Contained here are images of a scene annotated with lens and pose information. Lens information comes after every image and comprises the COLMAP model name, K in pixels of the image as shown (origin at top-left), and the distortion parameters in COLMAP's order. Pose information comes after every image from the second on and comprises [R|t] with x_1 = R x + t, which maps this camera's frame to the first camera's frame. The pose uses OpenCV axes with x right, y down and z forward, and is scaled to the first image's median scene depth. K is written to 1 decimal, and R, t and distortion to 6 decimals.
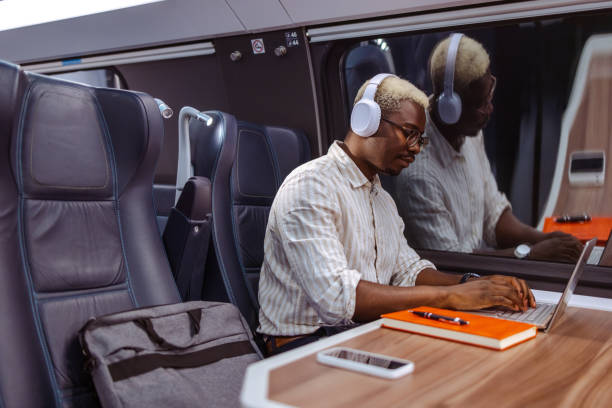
lens RADIAL K [[670.7, 0, 289.6], [0, 670.7, 218.2], [0, 0, 1]] dist [-0.019971, 0.000000]
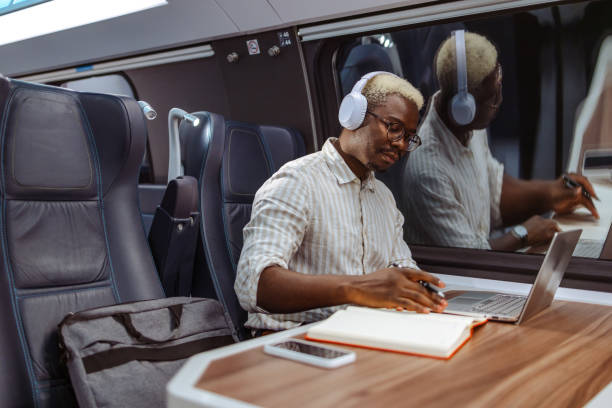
lens RADIAL K [[670.7, 0, 296.6], [0, 670.7, 223.7], [0, 0, 1]] dist [-0.019971, 0.000000]
pose [[0.997520, -0.014070, -0.068961, 0.109849], [0.014493, 0.999879, 0.005640, 0.007862], [0.068873, -0.006626, 0.997603, -0.012509]]
